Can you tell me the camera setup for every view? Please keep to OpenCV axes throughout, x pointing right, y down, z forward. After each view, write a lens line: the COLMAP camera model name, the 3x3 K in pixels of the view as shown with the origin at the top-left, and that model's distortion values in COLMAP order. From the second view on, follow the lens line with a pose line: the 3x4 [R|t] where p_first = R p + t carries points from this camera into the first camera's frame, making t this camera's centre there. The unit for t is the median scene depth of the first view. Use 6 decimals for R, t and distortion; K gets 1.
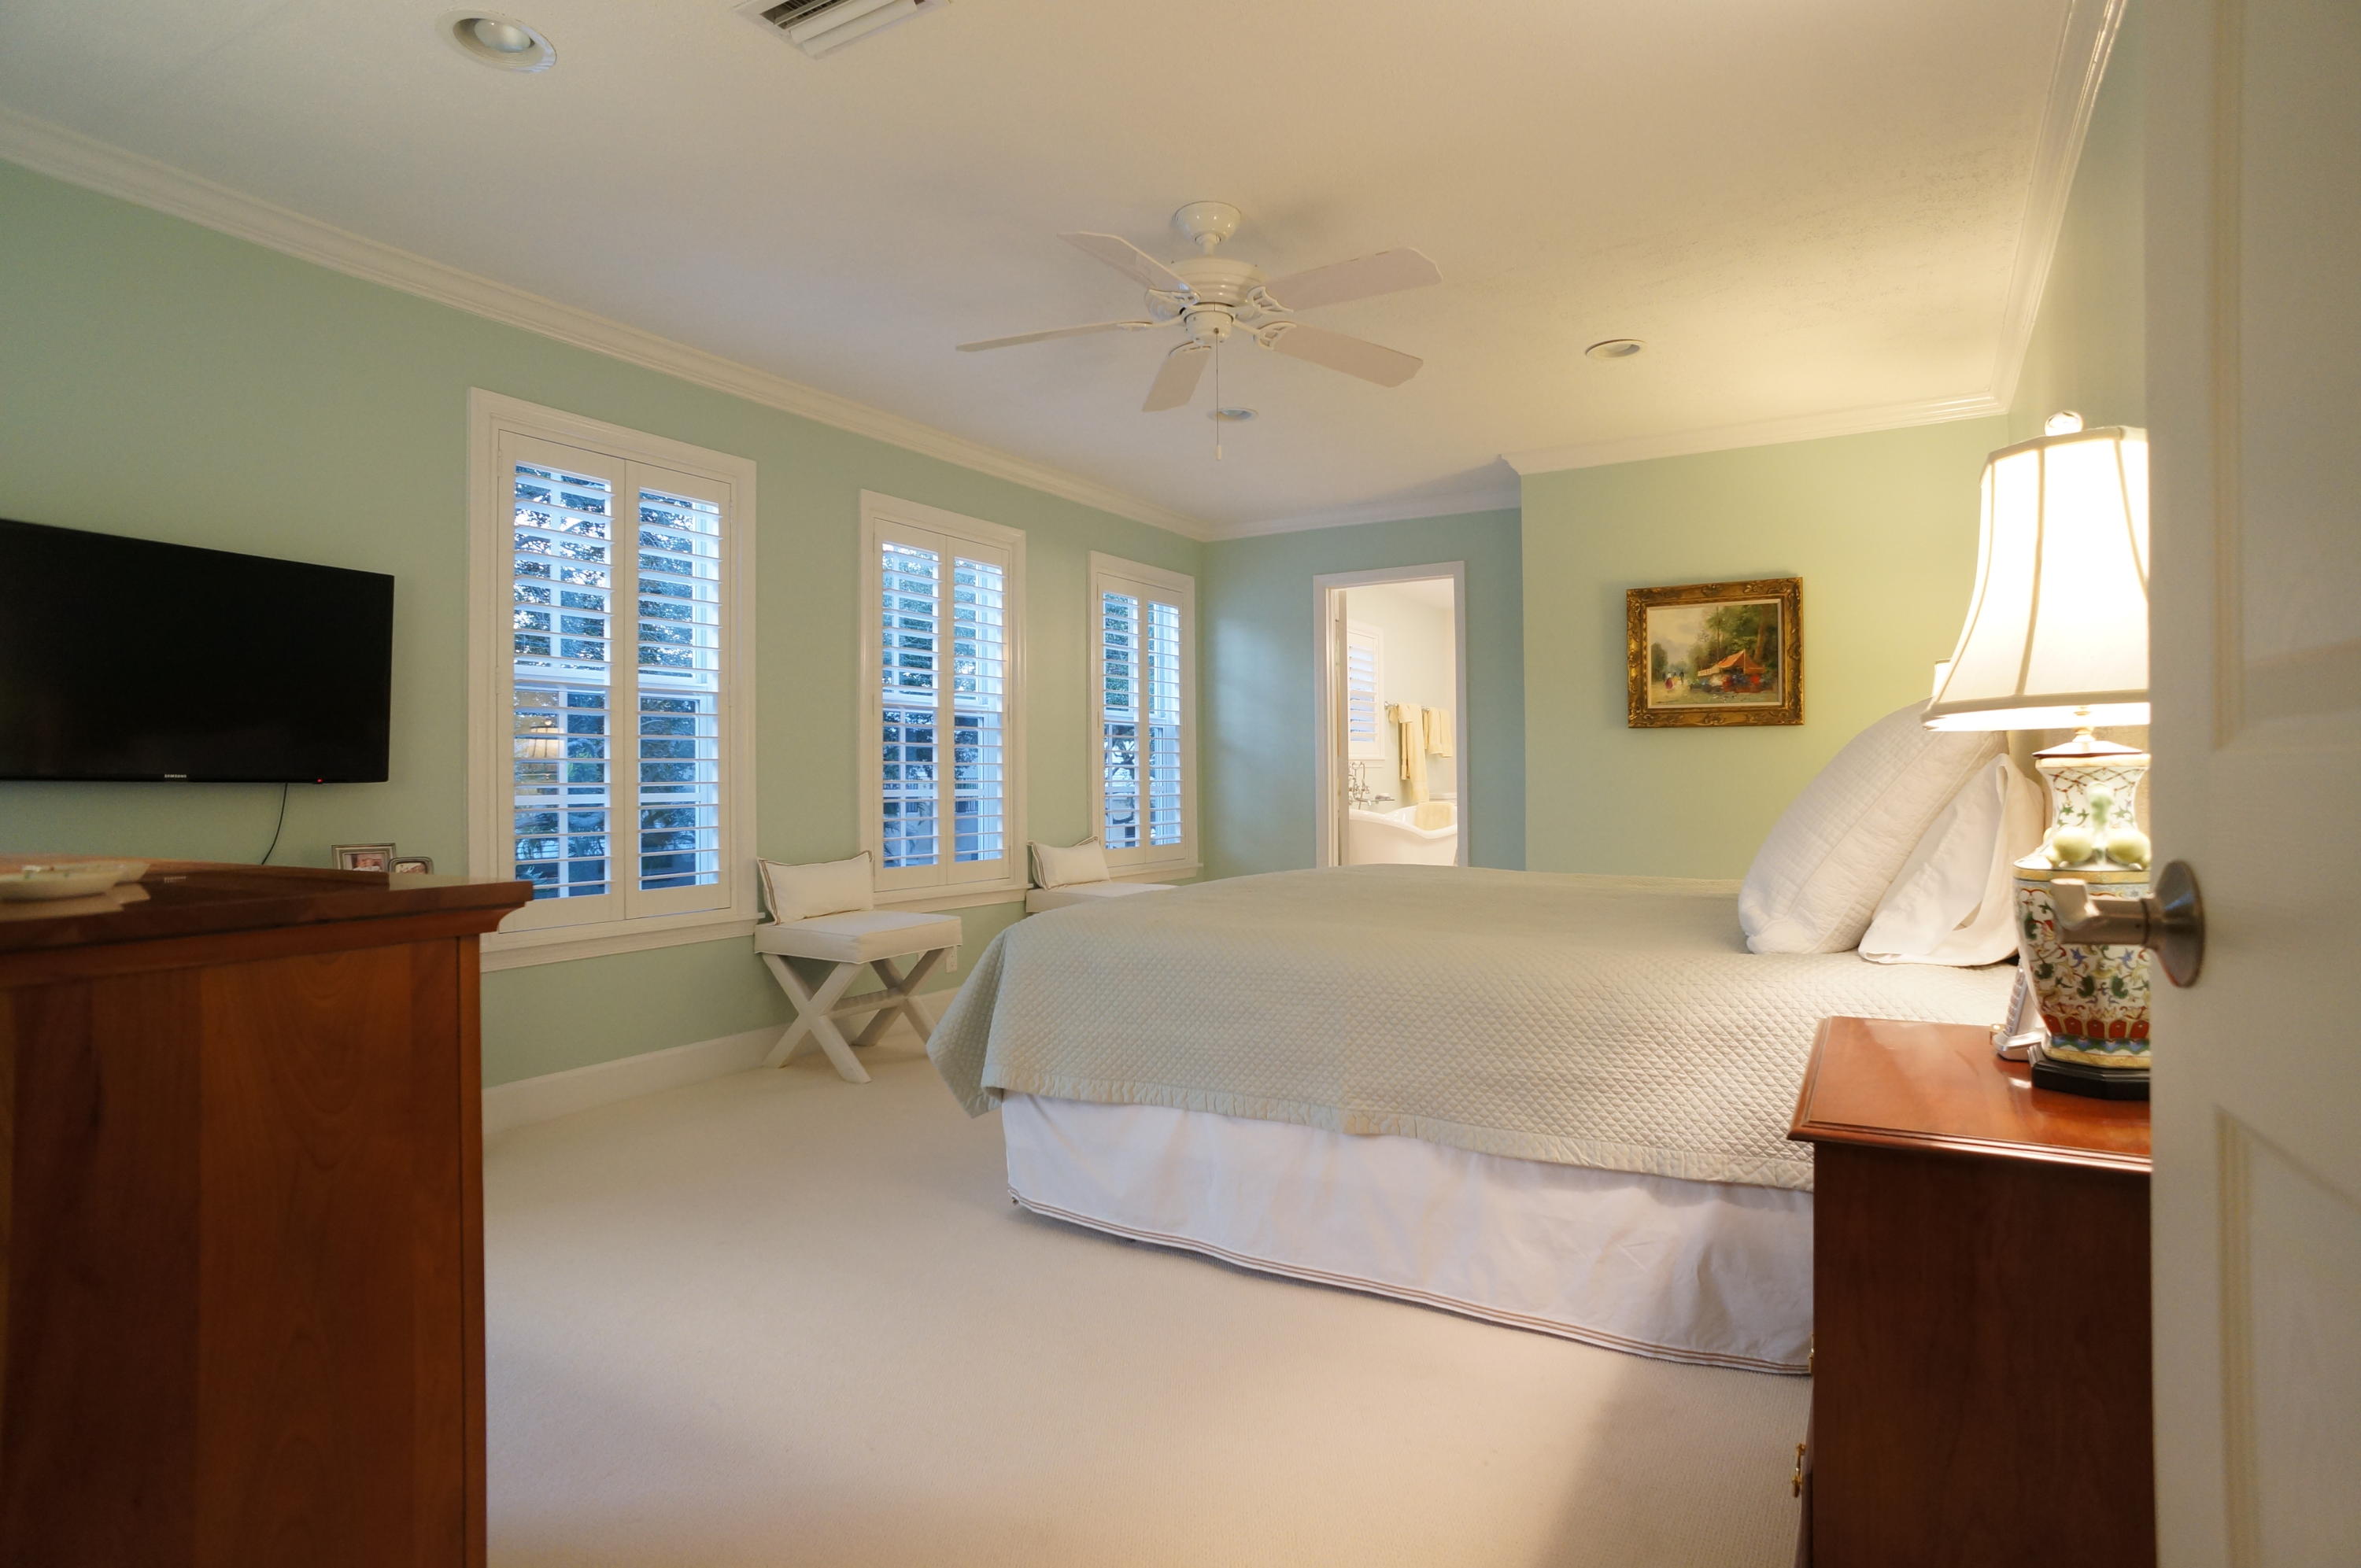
lens RADIAL K [[1215.8, 0, 1196.7], [0, 1215.8, 772.9], [0, 0, 1]] dist [-0.063550, 0.003102]
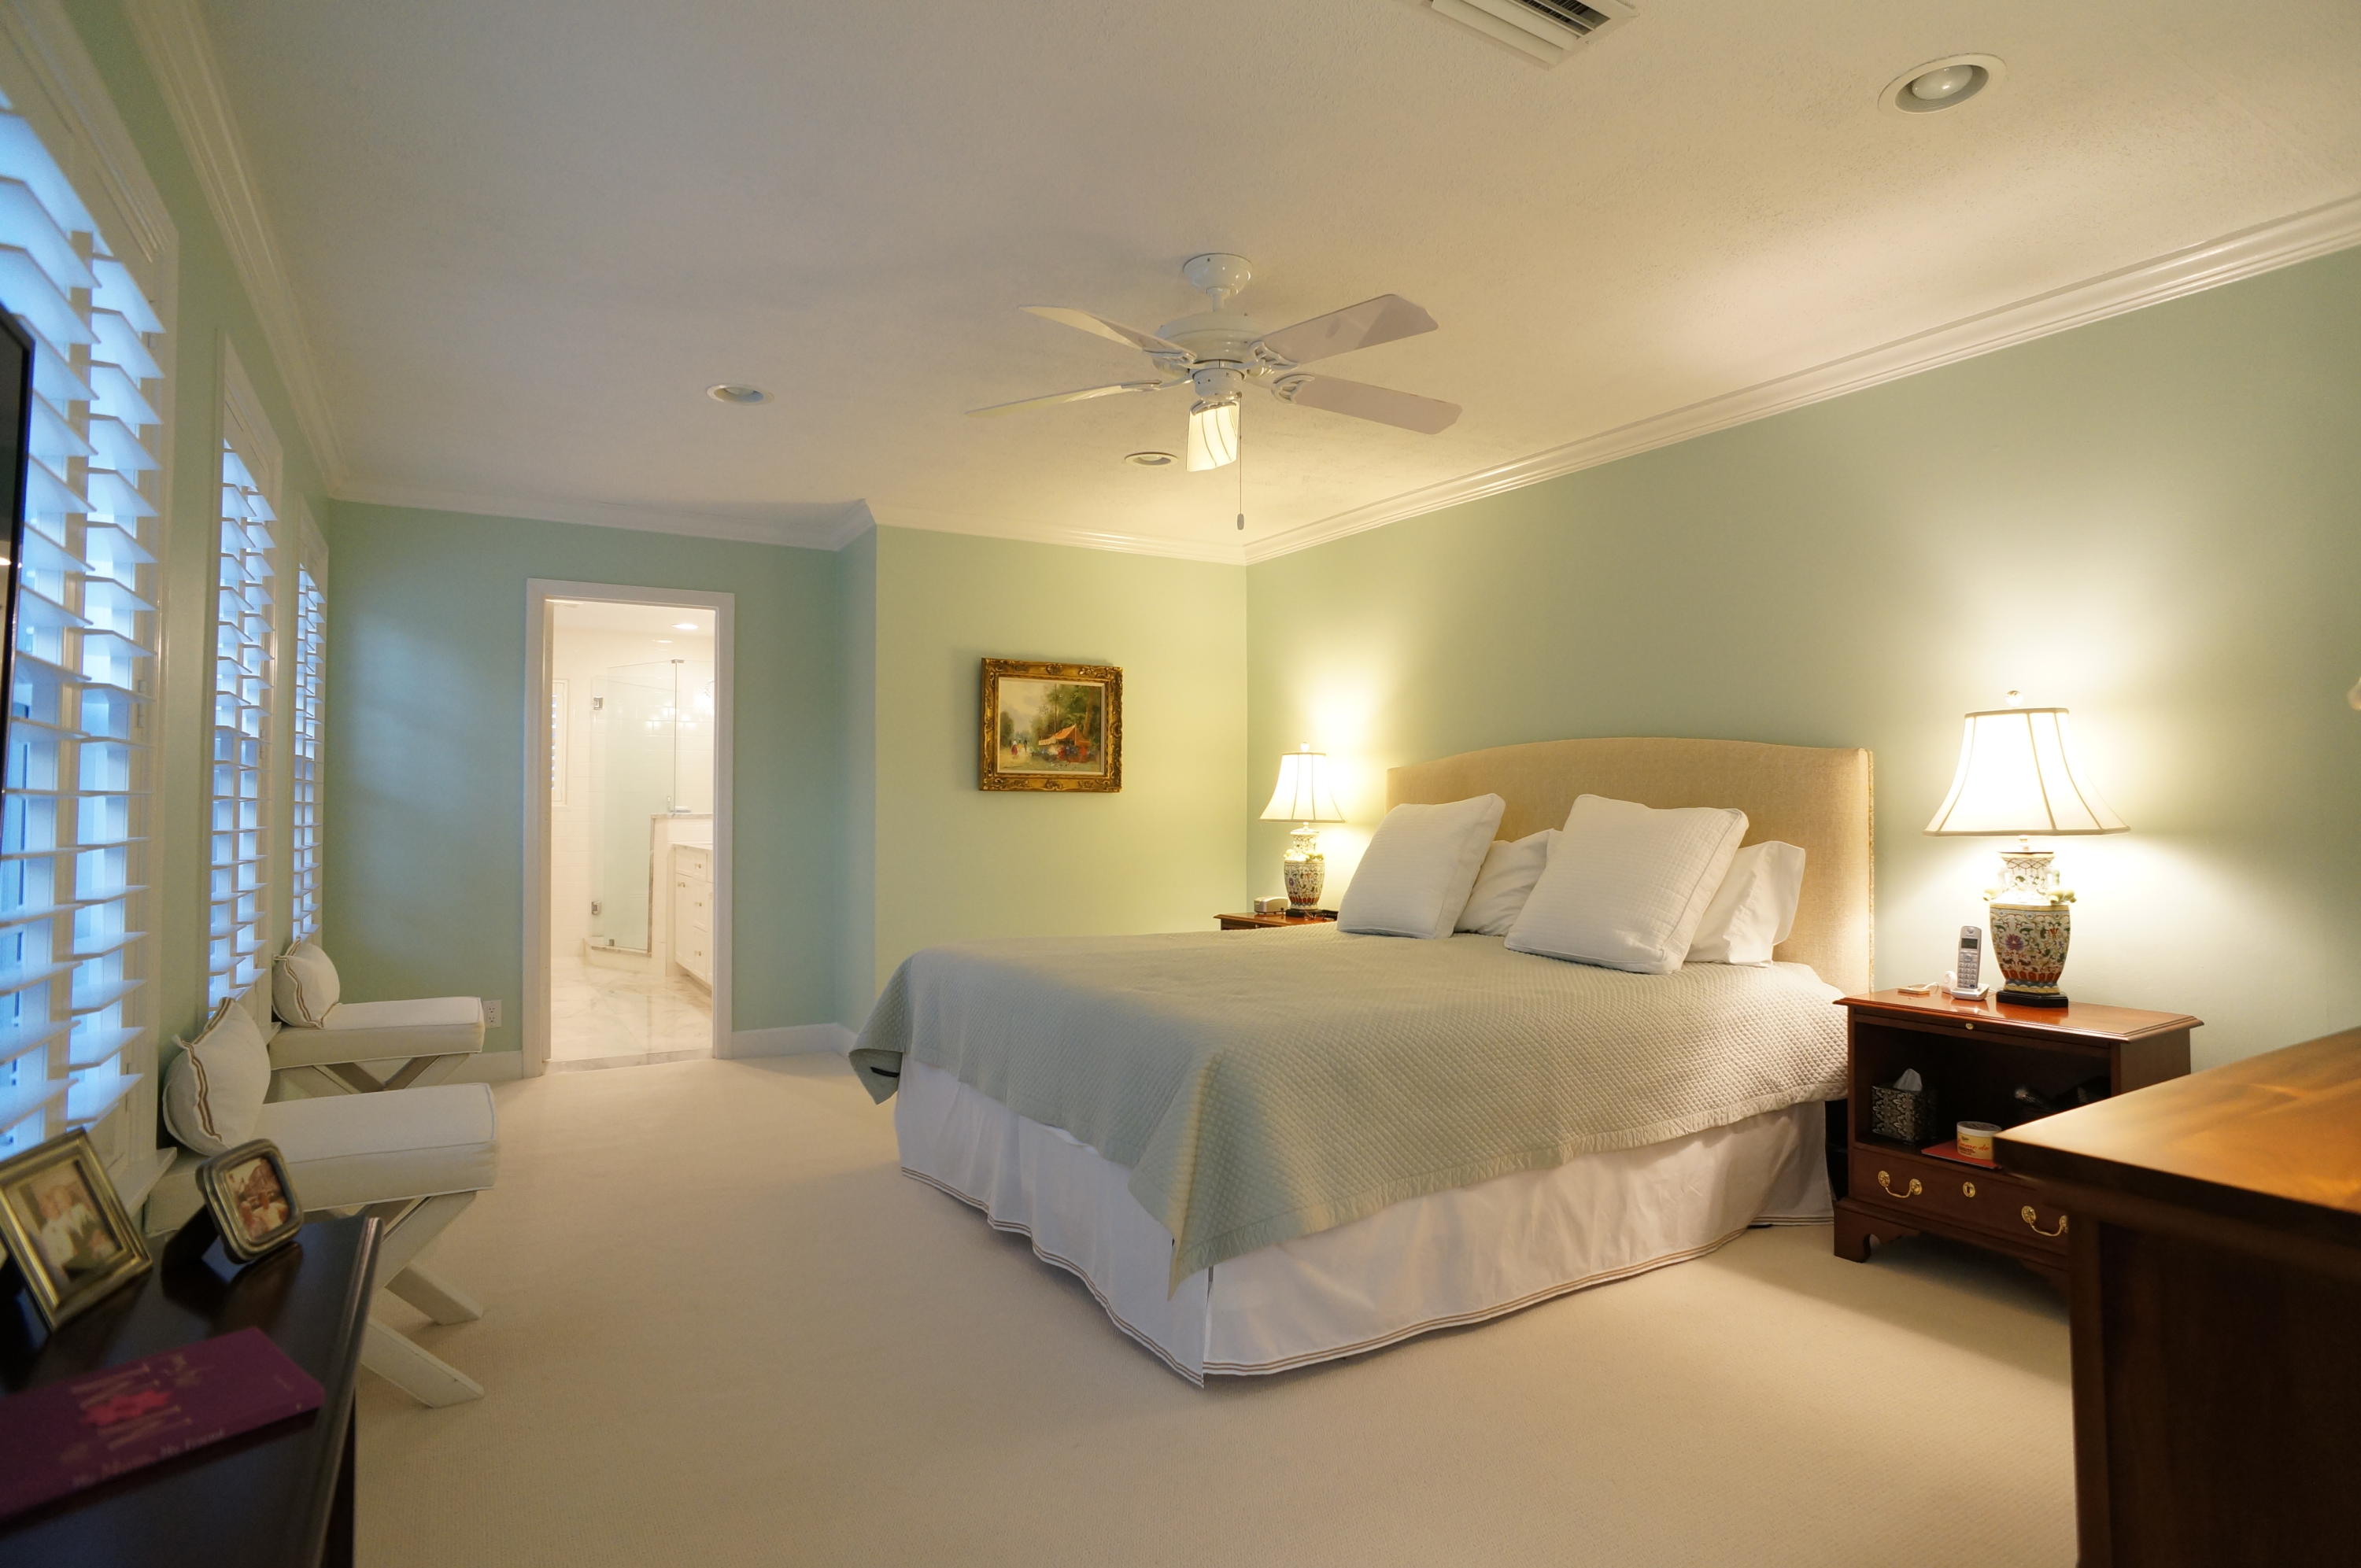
lens RADIAL K [[1215.8, 0, 1195.2], [0, 1215.8, 800.5], [0, 0, 1]] dist [-0.063550, 0.003102]
pose [[0.475202, 0.010347, 0.879816, -0.494296], [-0.005330, 0.999946, -0.008882, -0.020865], [-0.879861, -0.000469, 0.475232, 0.348271]]
